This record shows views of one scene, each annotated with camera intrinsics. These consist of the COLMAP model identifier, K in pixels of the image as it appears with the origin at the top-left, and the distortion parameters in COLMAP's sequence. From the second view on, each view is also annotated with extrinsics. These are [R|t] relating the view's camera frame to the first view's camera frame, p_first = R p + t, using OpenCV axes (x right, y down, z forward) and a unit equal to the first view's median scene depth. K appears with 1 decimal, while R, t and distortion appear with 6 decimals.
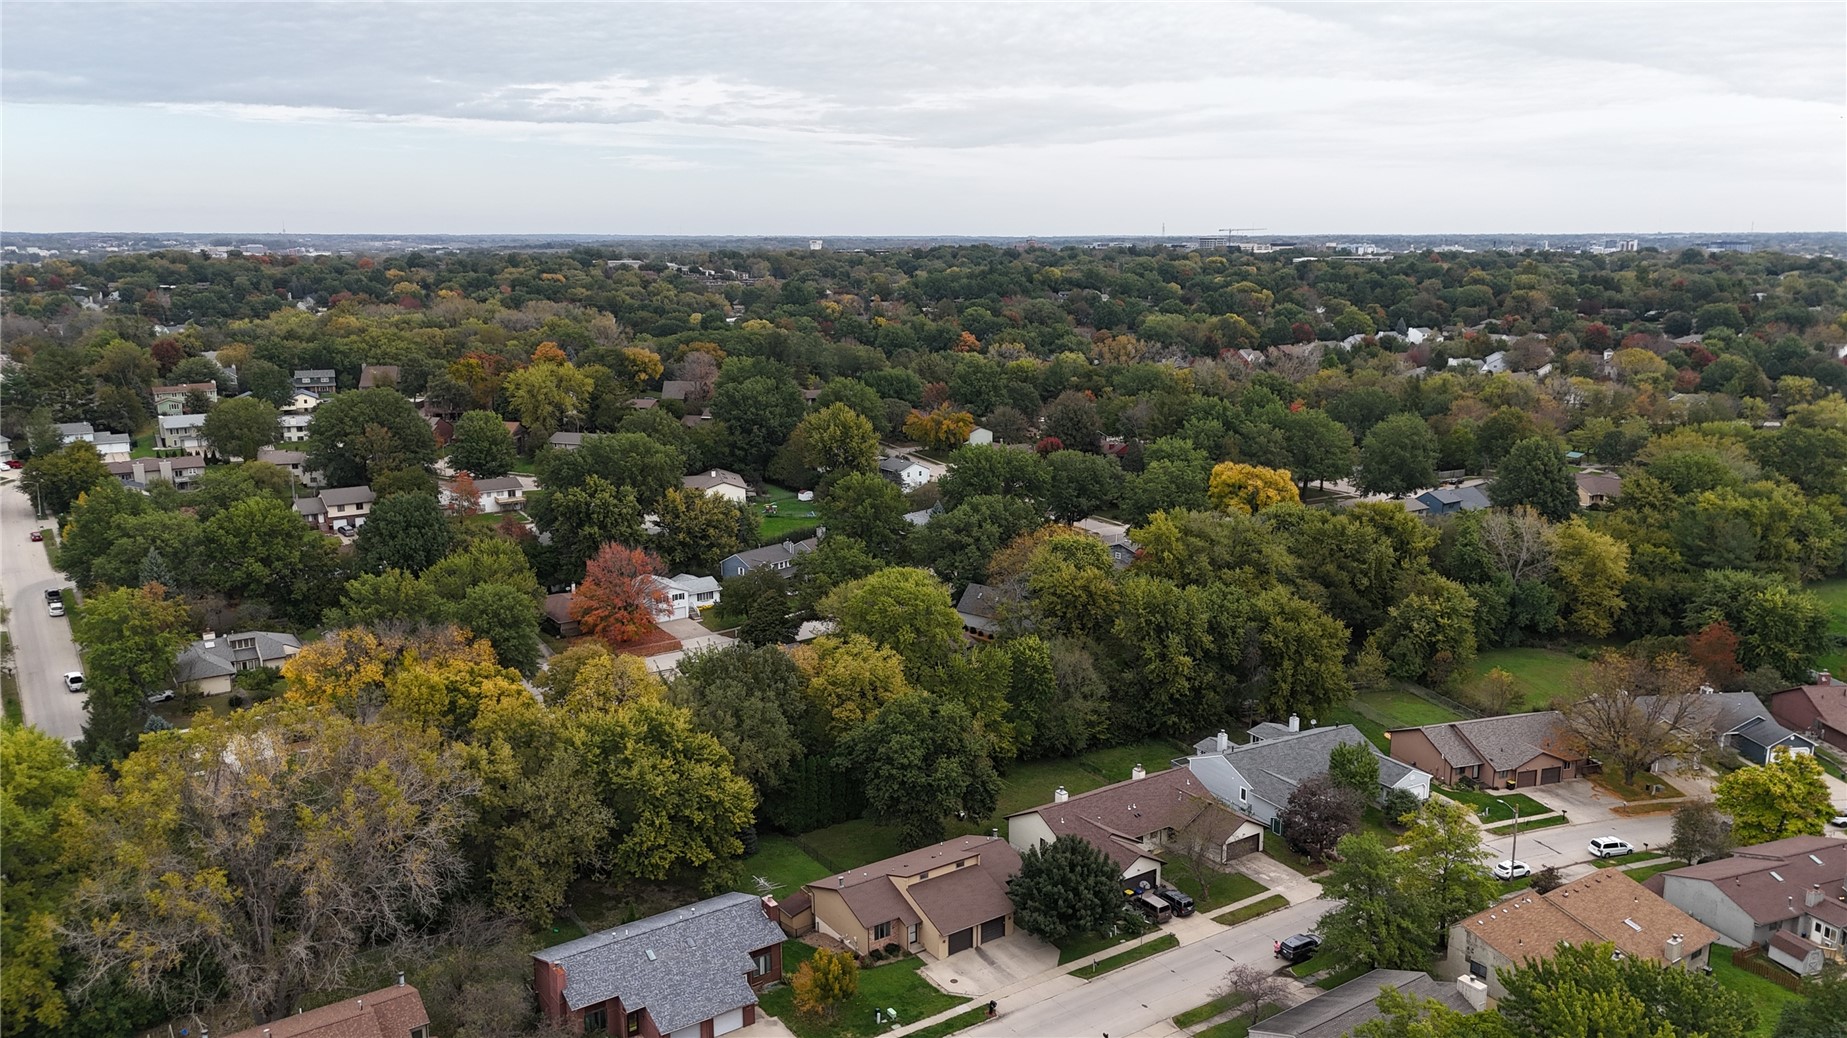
lens RADIAL K [[1373.7, 0, 923.5], [0, 1373.7, 519.0], [0, 0, 1]] dist [0.062313, -0.054037]
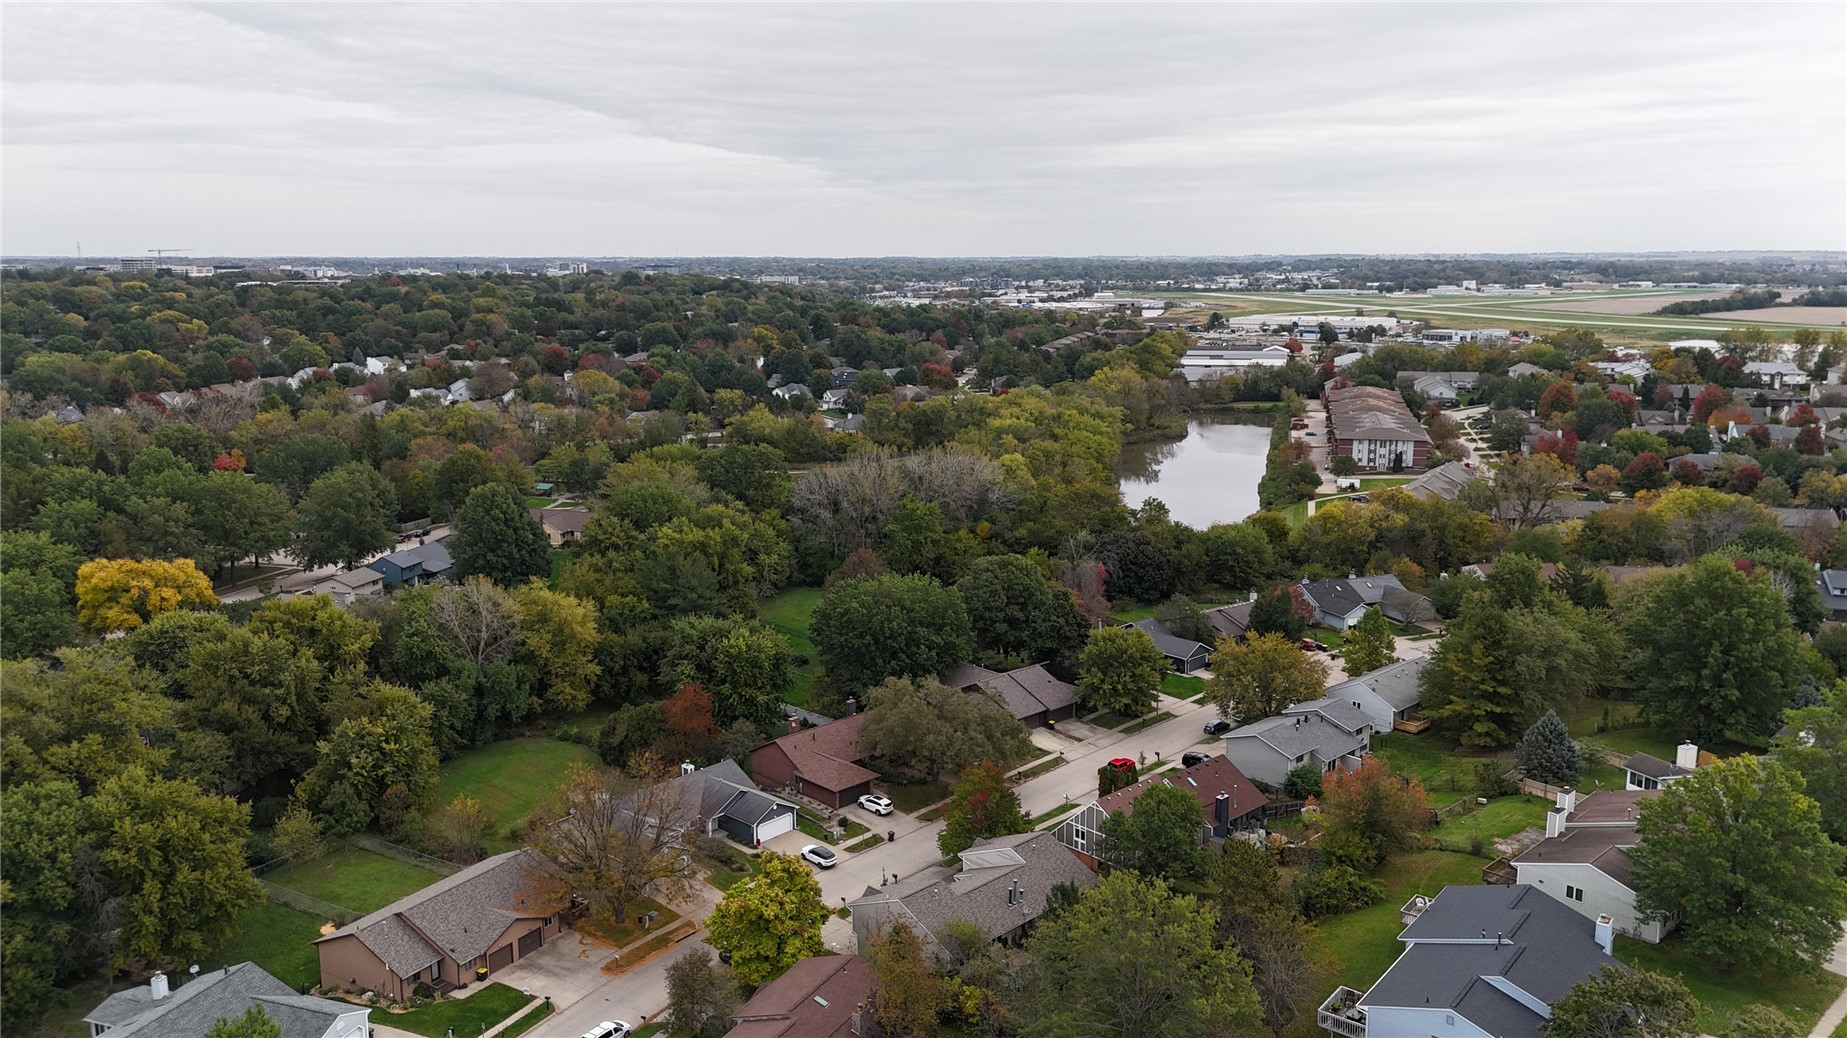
lens RADIAL K [[1373.7, 0, 923.5], [0, 1373.7, 519.0], [0, 0, 1]] dist [0.062313, -0.054037]
pose [[0.765134, -0.125198, 0.631582, 0.059543], [0.135069, 0.990297, 0.032675, -0.018246], [-0.629545, 0.060307, 0.774620, 0.090612]]
